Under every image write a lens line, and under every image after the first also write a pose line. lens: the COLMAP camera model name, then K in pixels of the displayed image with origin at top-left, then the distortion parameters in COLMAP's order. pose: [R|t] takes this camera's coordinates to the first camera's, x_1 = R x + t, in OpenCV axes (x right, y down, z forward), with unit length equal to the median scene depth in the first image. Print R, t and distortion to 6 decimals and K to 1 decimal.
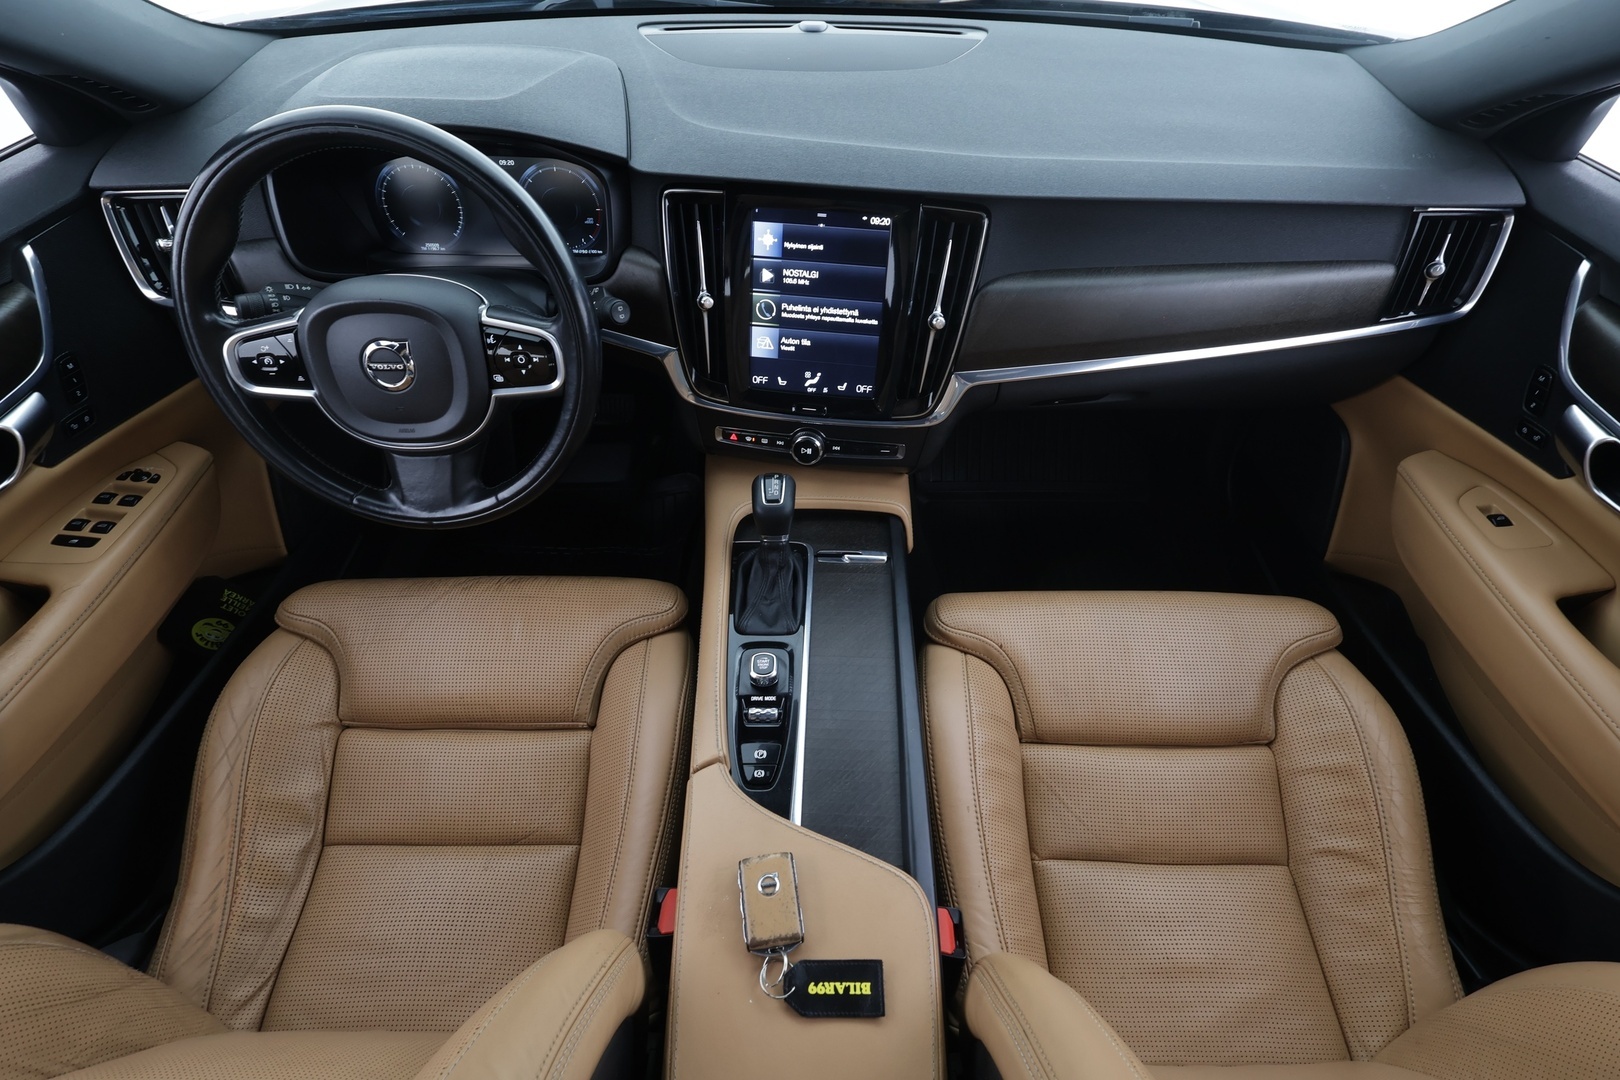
lens RADIAL K [[752.5, 0, 814.3], [0, 752.5, 540.6], [0, 0, 1]] dist [-0.000676, 0.000520]
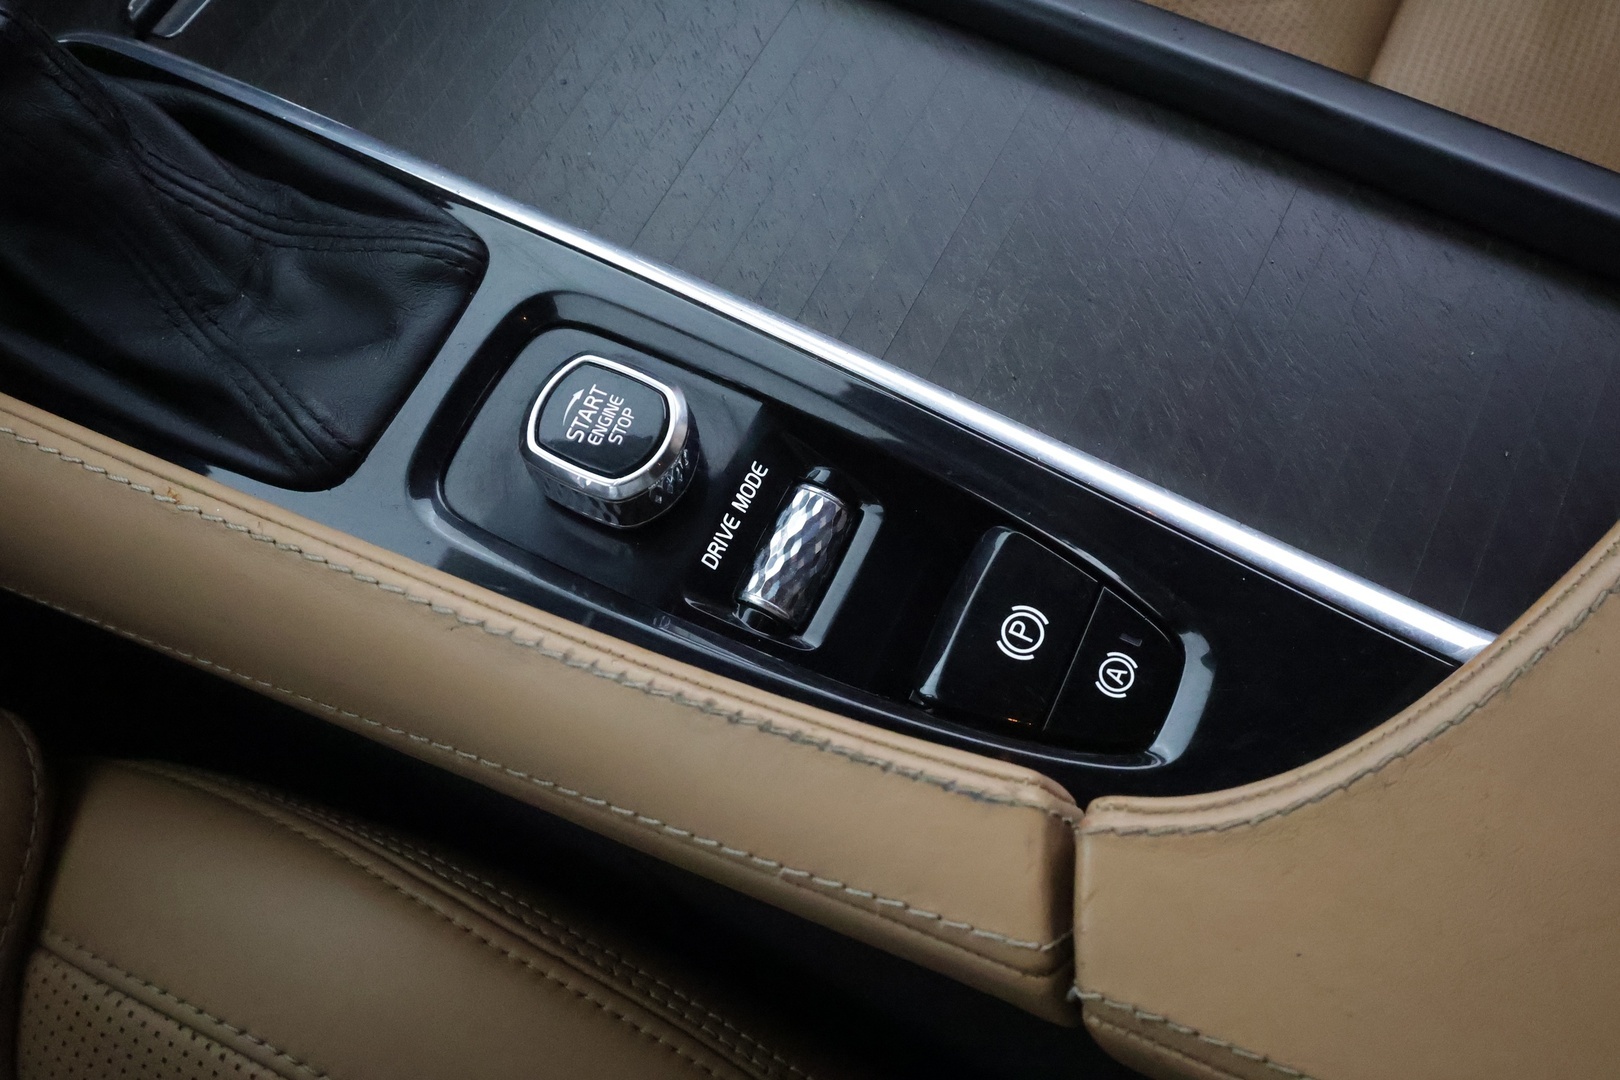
lens RADIAL K [[1282.9, 0, 810.7], [0, 1282.9, 549.2], [0, 0, 1]] dist [0.000483, 0.005297]
pose [[0.436920, -0.844951, 0.308478, -0.159521], [0.687786, 0.534839, 0.490813, 0.053893], [-0.579699, -0.002279, 0.814828, 0.649113]]
